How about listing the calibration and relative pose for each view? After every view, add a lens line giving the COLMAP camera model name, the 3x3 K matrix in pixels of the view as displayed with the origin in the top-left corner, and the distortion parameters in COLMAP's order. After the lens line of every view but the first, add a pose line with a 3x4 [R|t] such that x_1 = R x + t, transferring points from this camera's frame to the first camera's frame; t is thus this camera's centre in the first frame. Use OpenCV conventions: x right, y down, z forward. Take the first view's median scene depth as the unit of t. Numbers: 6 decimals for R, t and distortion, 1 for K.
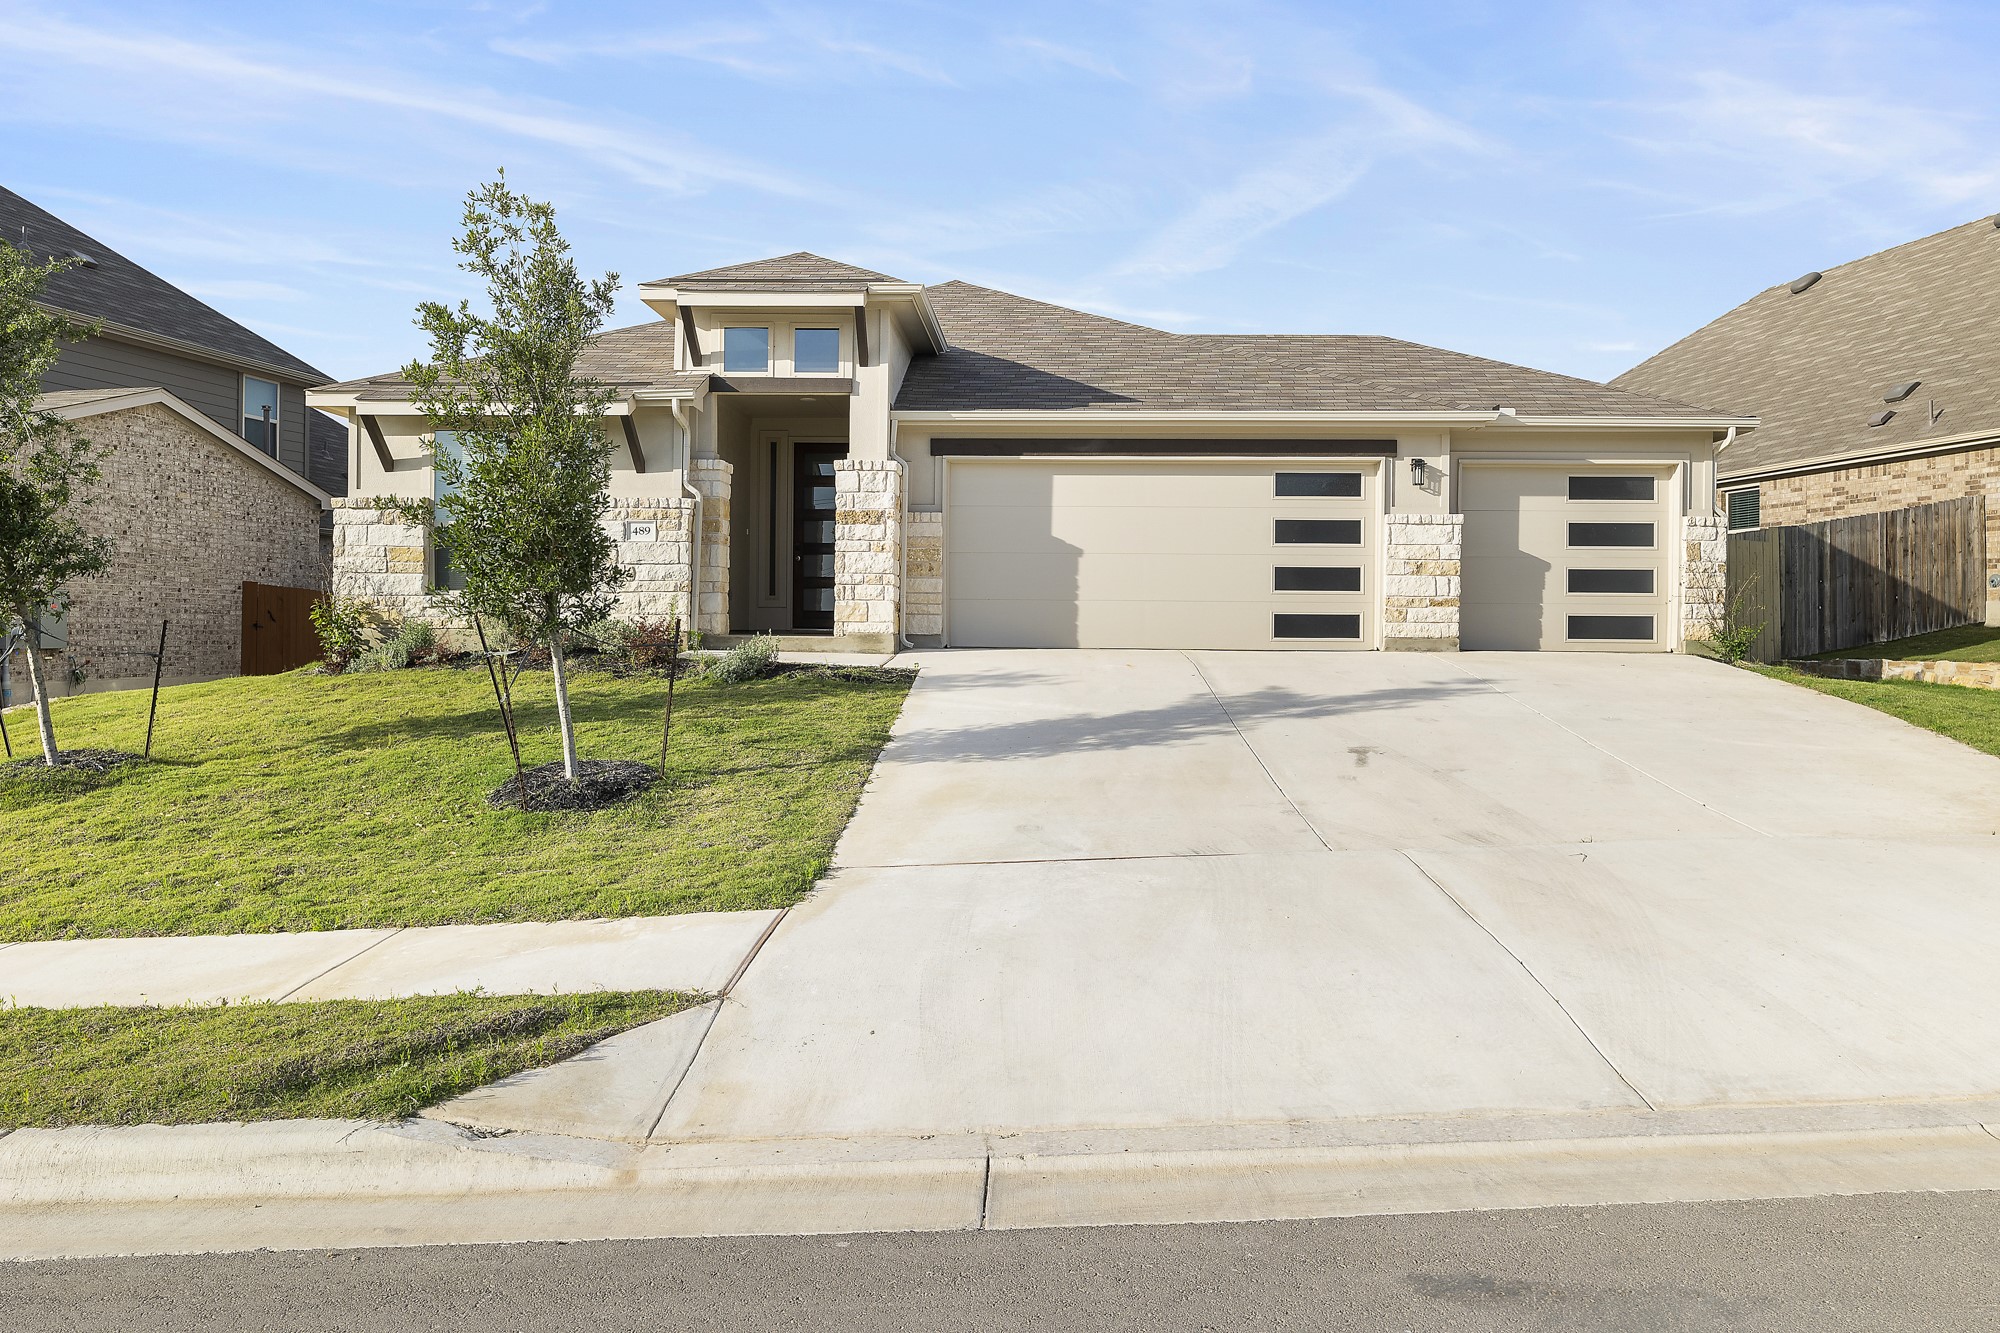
lens RADIAL K [[1333.7, 0, 1003.9], [0, 1333.7, 665.4], [0, 0, 1]] dist [-0.001425, -0.002723]
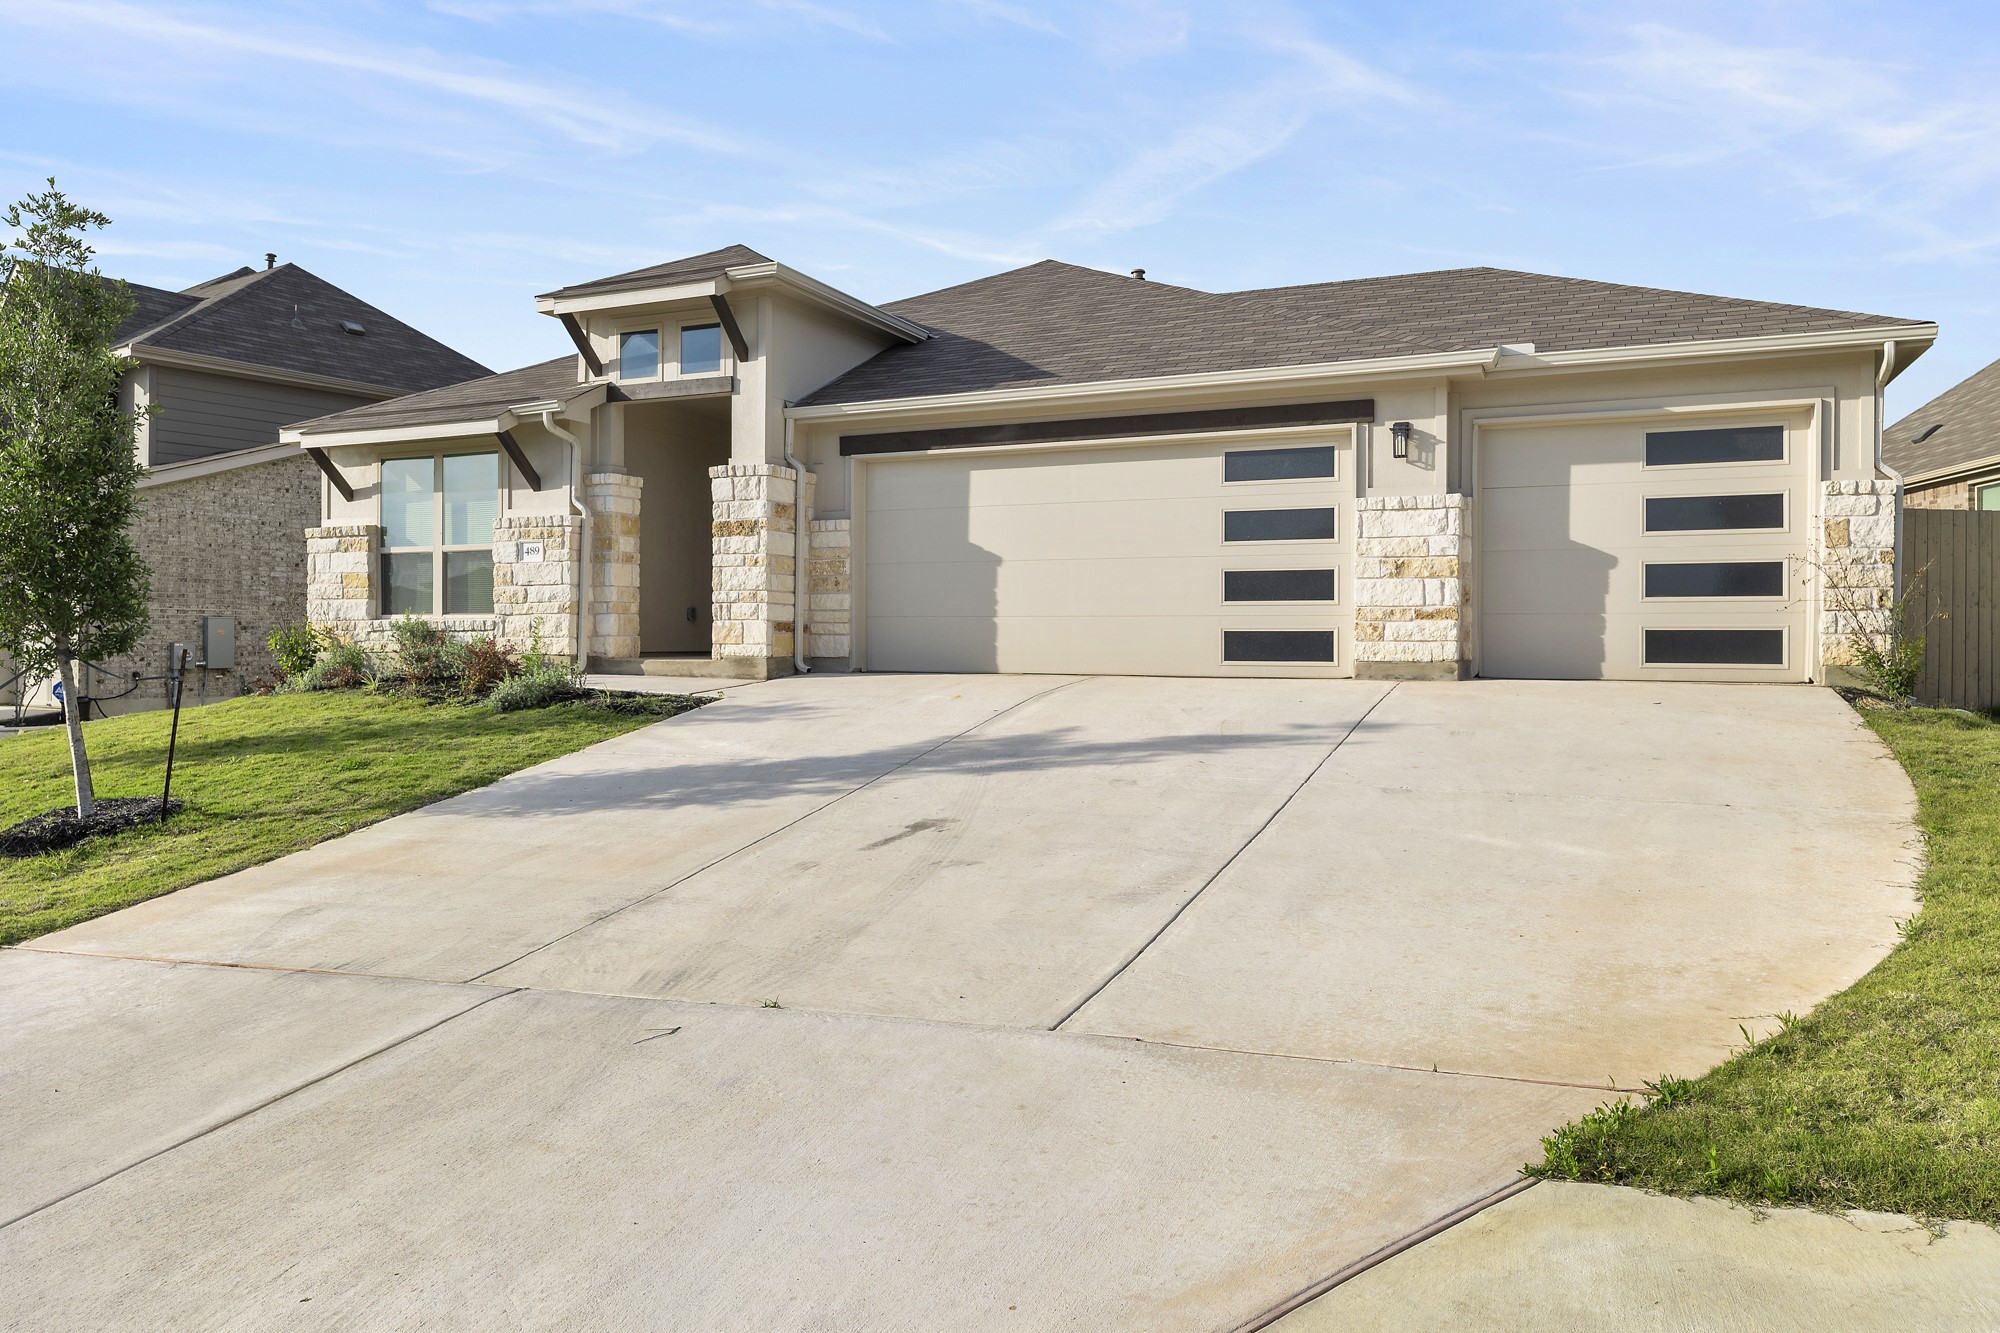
lens RADIAL K [[1333.7, 0, 998.8], [0, 1333.7, 664.8], [0, 0, 1]] dist [-0.001425, -0.002723]
pose [[0.924278, 0.002002, -0.381715, 0.387268], [-0.005275, 0.999958, -0.007527, -0.012219], [0.381684, 0.008971, 0.924250, 0.223654]]
